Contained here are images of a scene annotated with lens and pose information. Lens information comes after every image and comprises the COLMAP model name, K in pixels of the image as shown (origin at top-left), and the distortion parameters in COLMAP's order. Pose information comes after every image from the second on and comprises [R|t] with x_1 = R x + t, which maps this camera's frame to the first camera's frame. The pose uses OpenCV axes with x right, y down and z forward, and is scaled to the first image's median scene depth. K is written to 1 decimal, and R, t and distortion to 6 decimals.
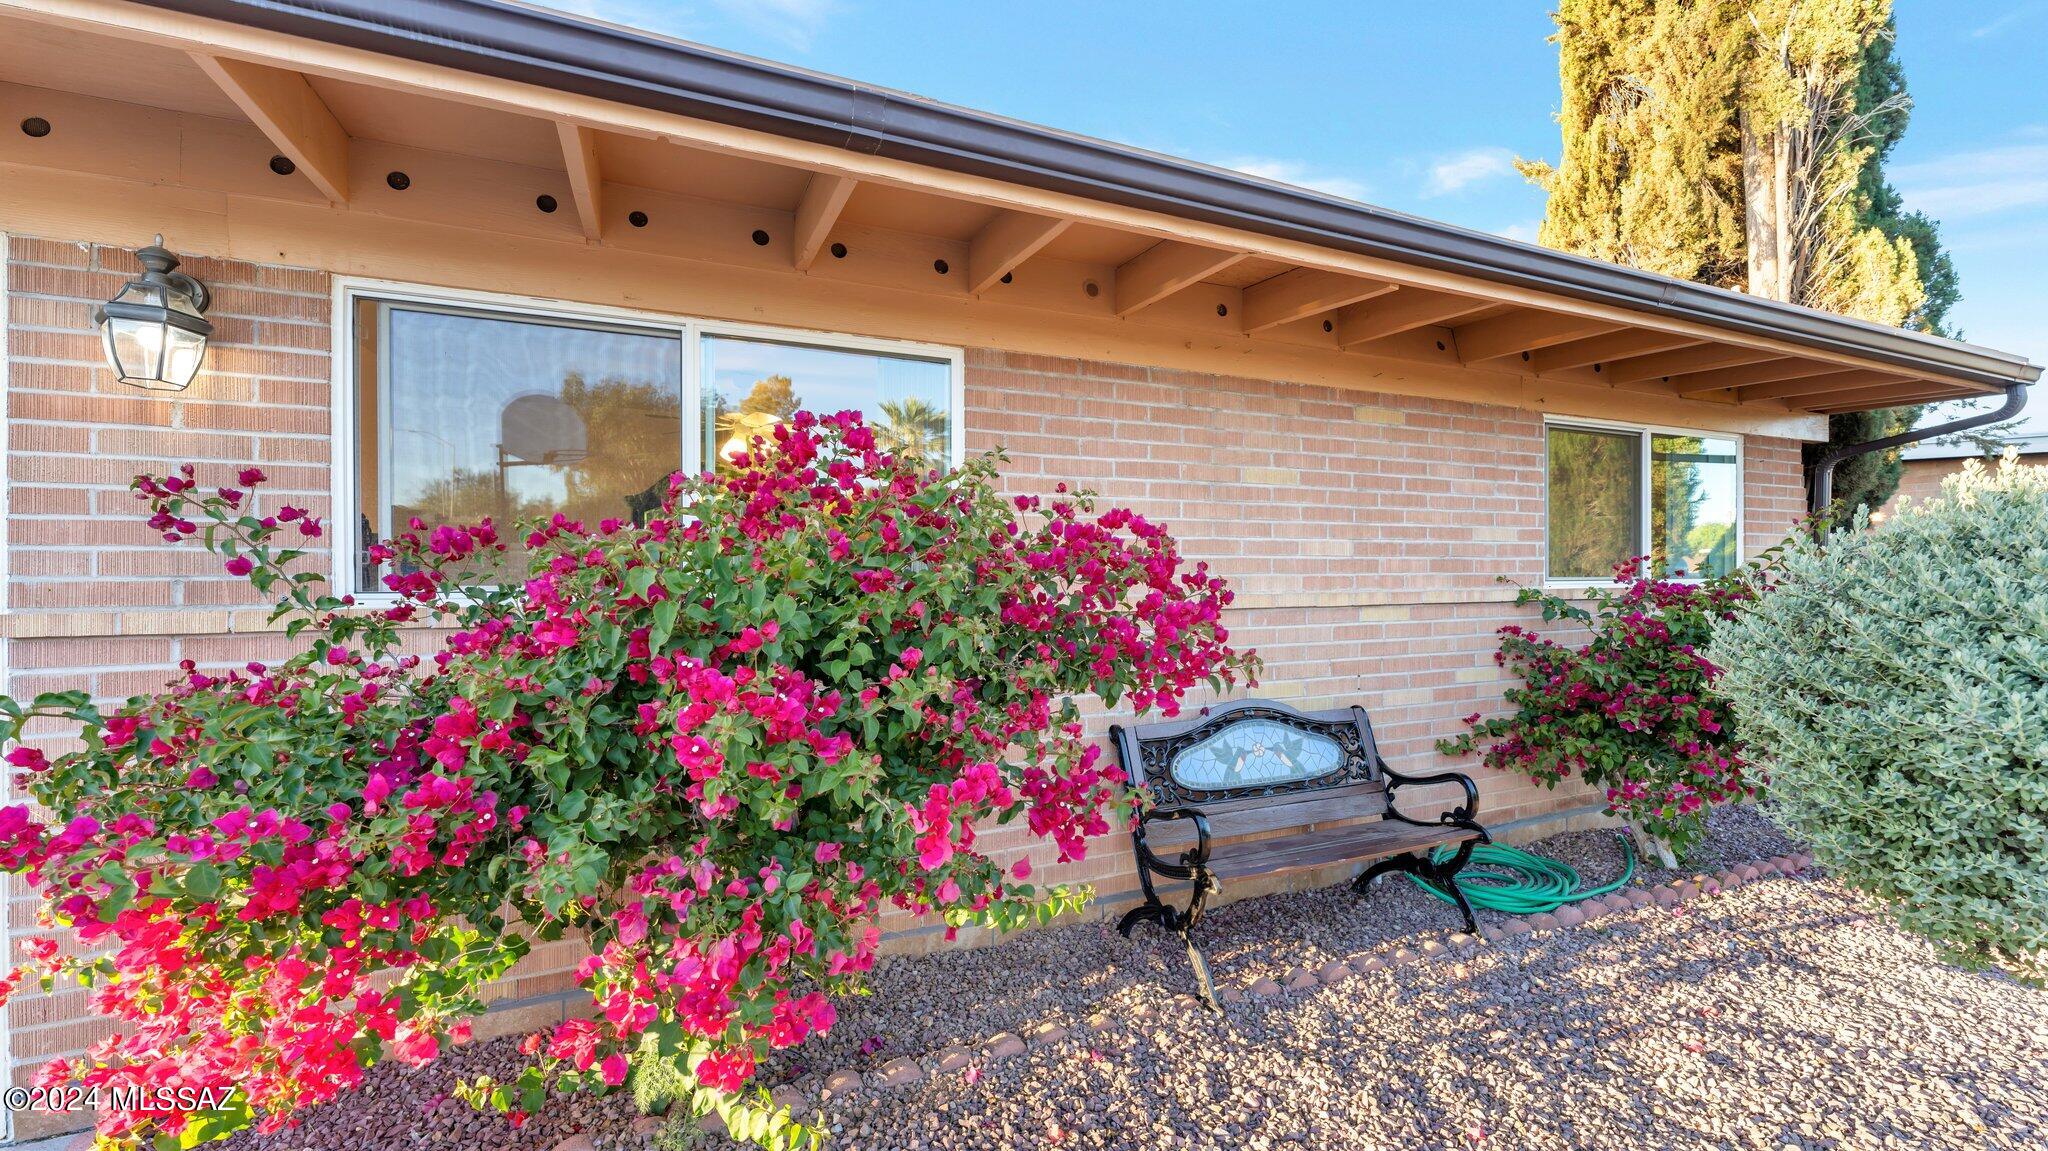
lens RADIAL K [[831.8, 0, 1023.4], [0, 831.8, 567.5], [0, 0, 1]] dist [-0.000291, 0.000782]
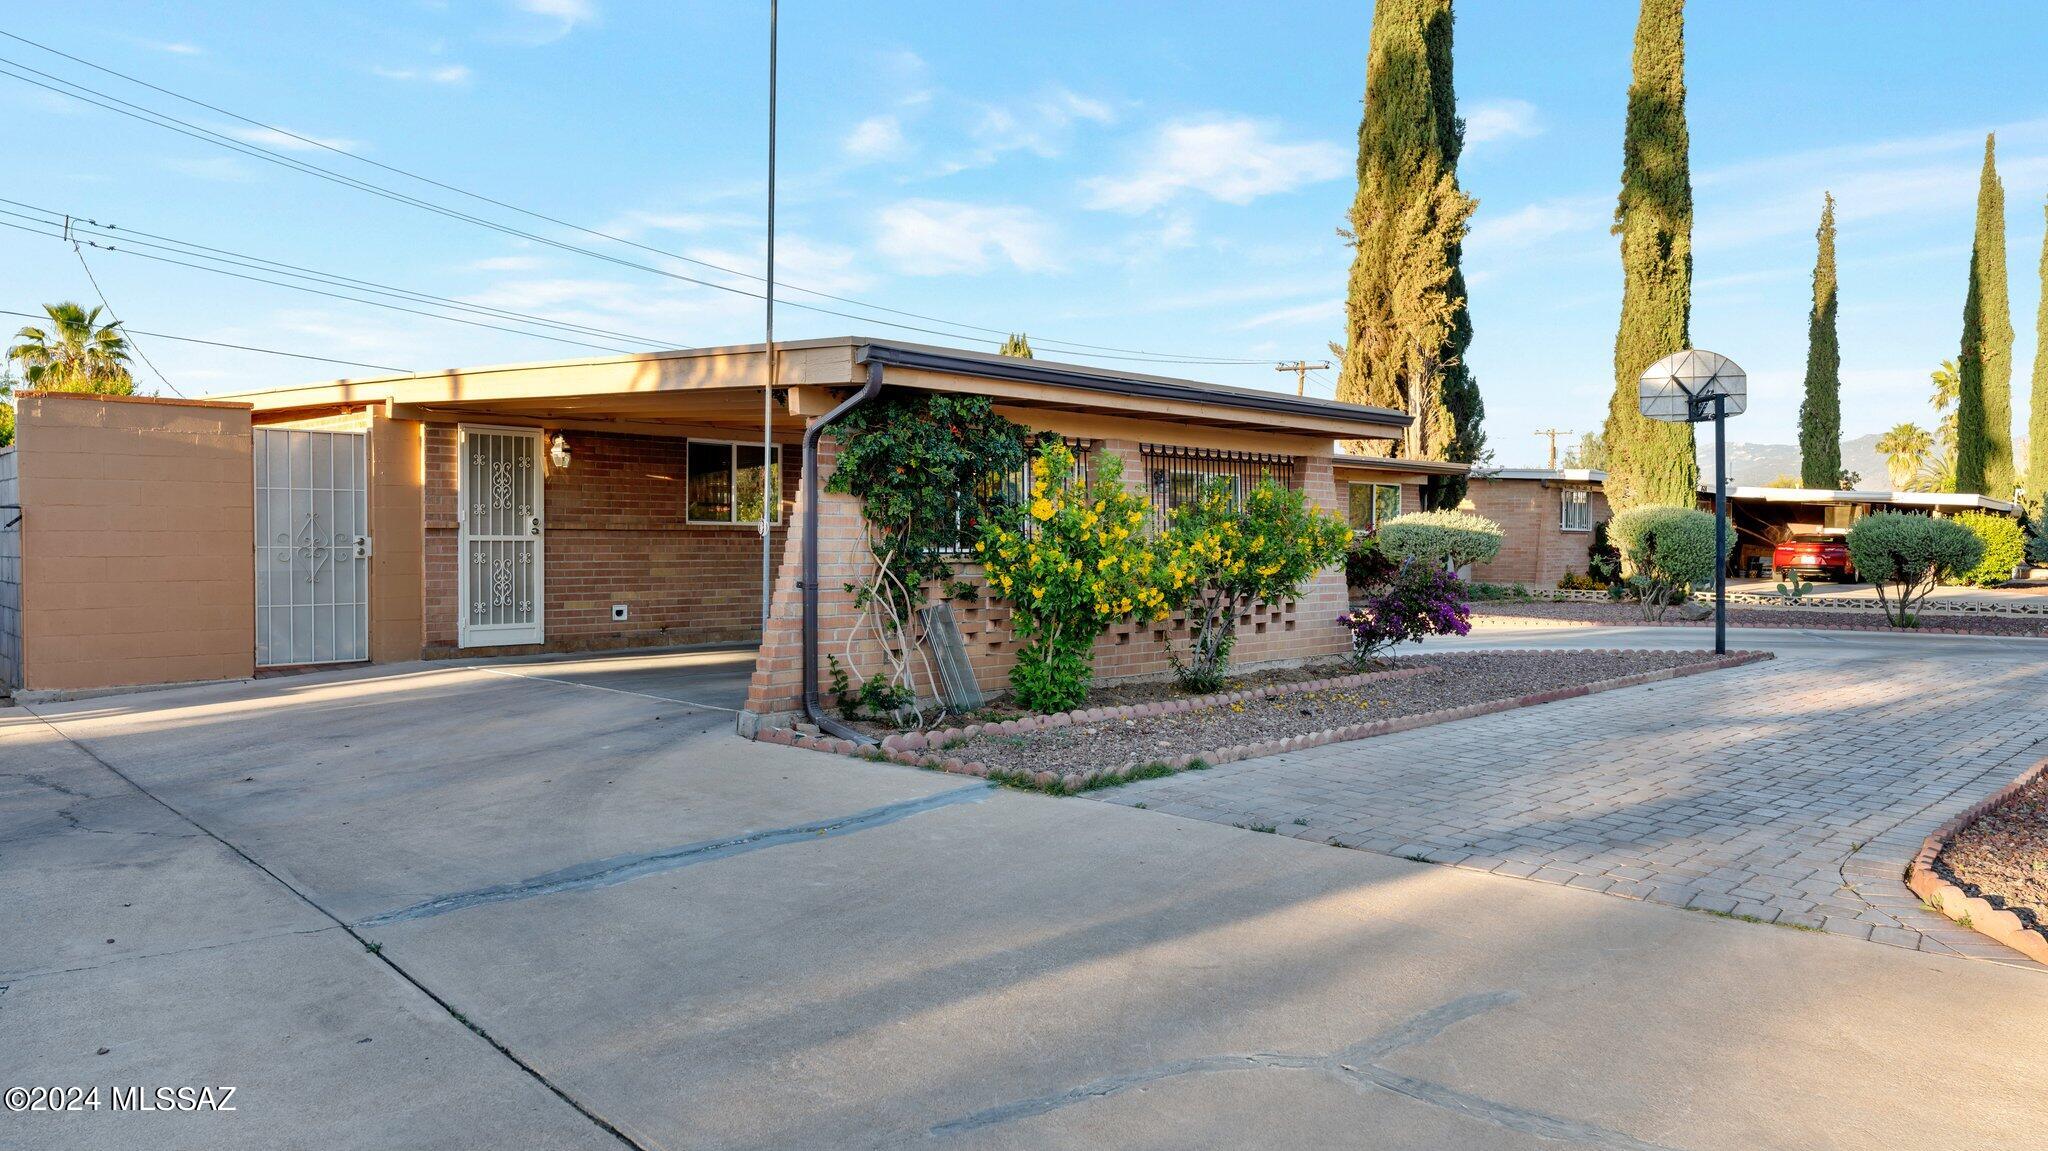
lens RADIAL K [[1431.3, 0, 1022.6], [0, 1431.3, 568.8], [0, 0, 1]] dist [-0.001951, -0.000499]
pose [[0.925609, 0.000424, 0.378481, -2.761726], [-0.008082, 0.999793, 0.018645, 0.076386], [-0.378395, -0.020317, 0.925421, -3.829155]]
